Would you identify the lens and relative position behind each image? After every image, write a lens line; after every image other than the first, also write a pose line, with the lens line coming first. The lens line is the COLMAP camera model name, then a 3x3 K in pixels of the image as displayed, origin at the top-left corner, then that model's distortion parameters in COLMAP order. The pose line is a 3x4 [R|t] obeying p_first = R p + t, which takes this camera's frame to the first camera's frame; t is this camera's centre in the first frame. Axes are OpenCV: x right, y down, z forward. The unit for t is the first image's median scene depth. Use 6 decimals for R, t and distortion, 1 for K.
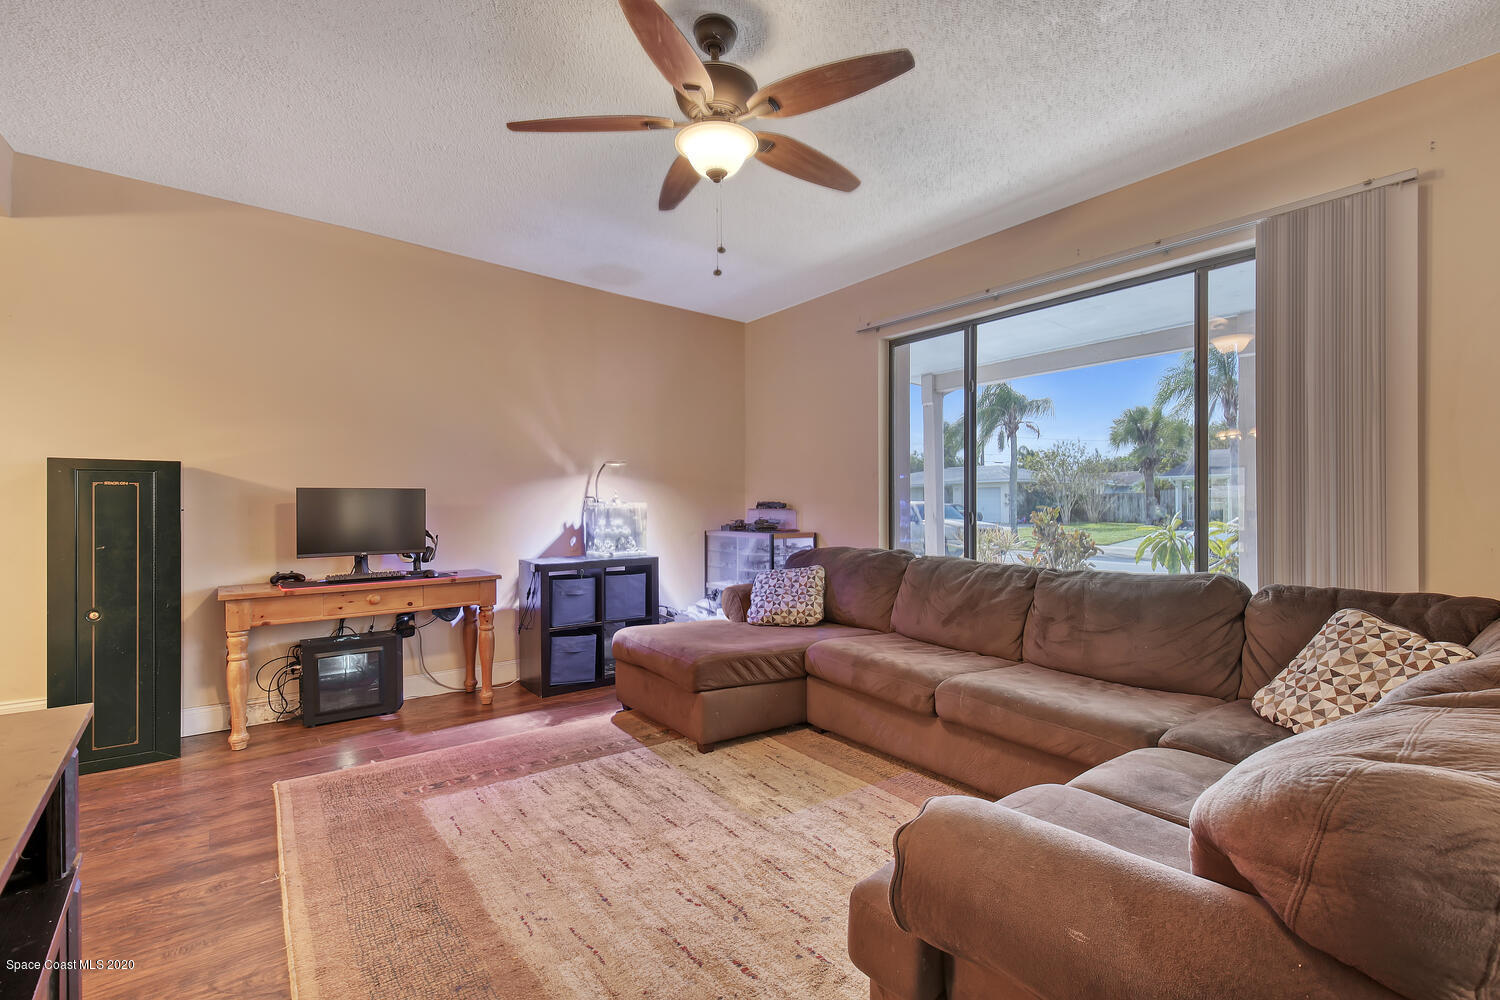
lens RADIAL K [[686.3, 0, 751.9], [0, 686.3, 513.2], [0, 0, 1]] dist [-0.002681, -0.000645]
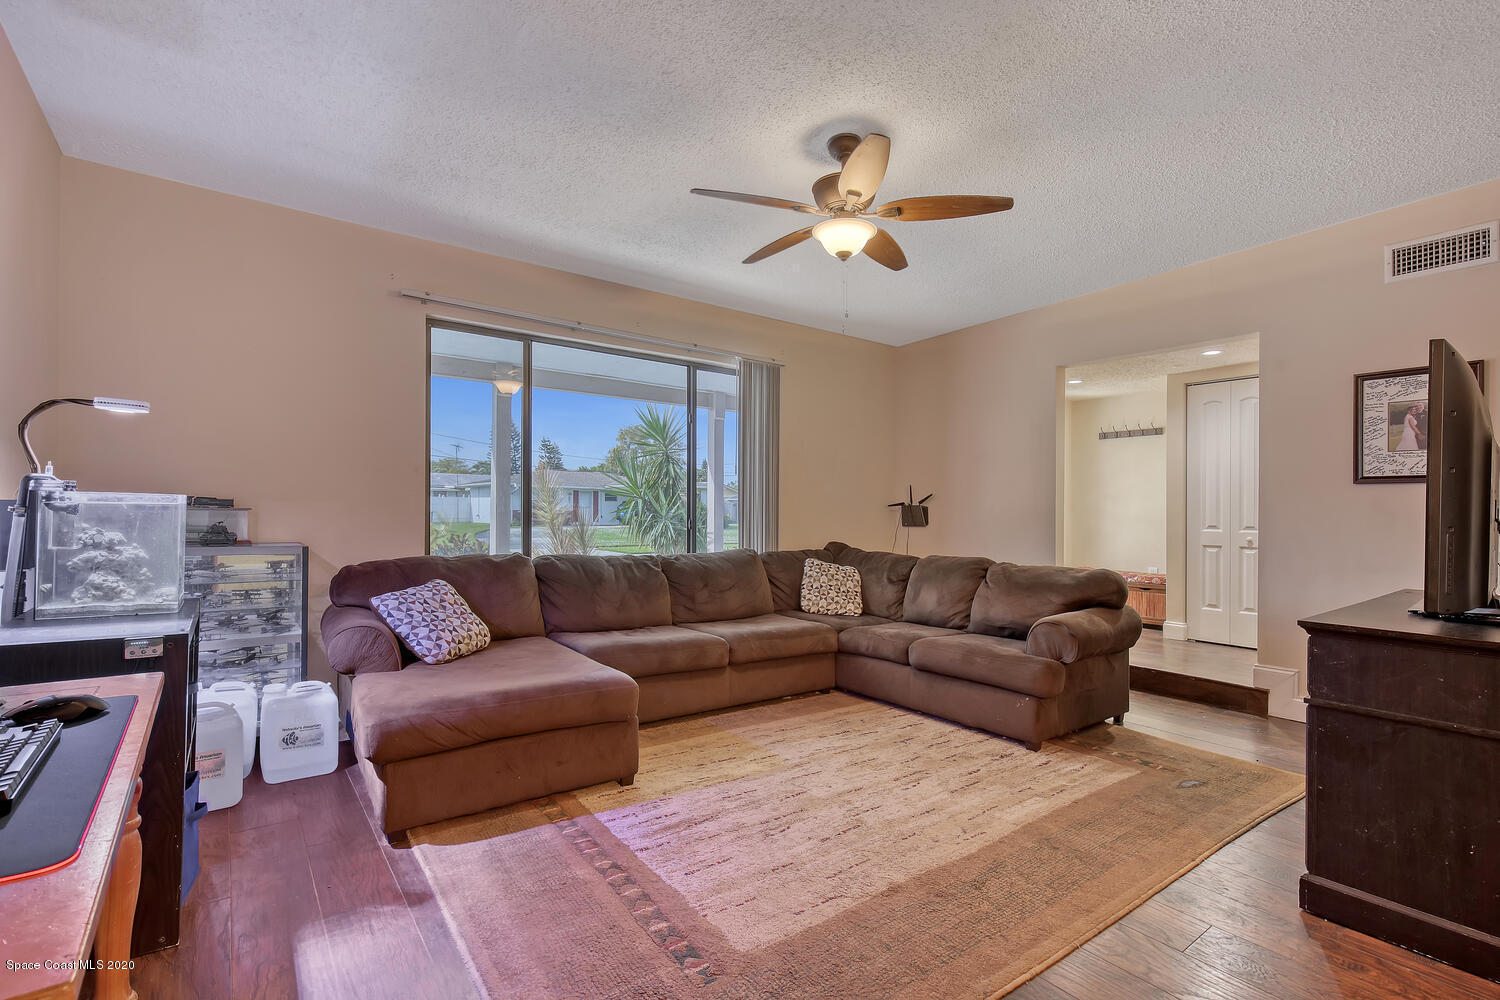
lens RADIAL K [[686.3, 0, 751.9], [0, 686.3, 513.2], [0, 0, 1]] dist [-0.002681, -0.000645]
pose [[0.009570, -0.000534, 0.999954, -1.088537], [-0.002699, 0.999996, 0.000560, -0.006476], [-0.999951, -0.002704, 0.009569, 0.938401]]
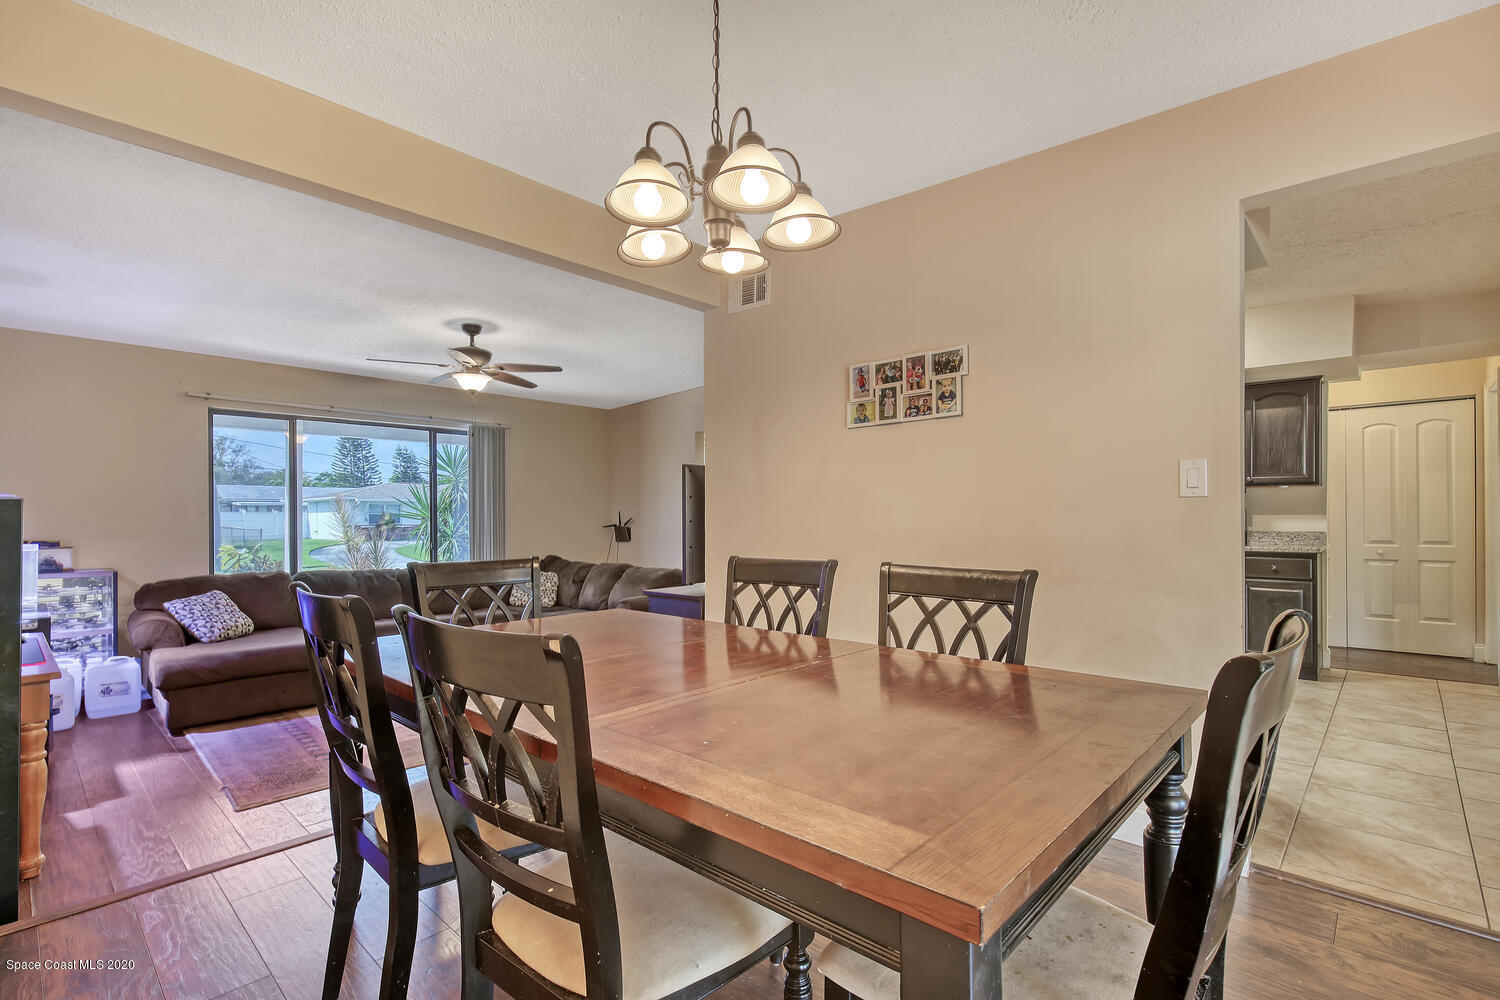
lens RADIAL K [[686.3, 0, 751.9], [0, 686.3, 513.2], [0, 0, 1]] dist [-0.002681, -0.000645]
pose [[-0.167026, 0.010749, 0.985894, -1.925329], [0.016828, 0.999826, -0.008050, -0.054154], [-0.985809, 0.015246, -0.167178, 0.395964]]
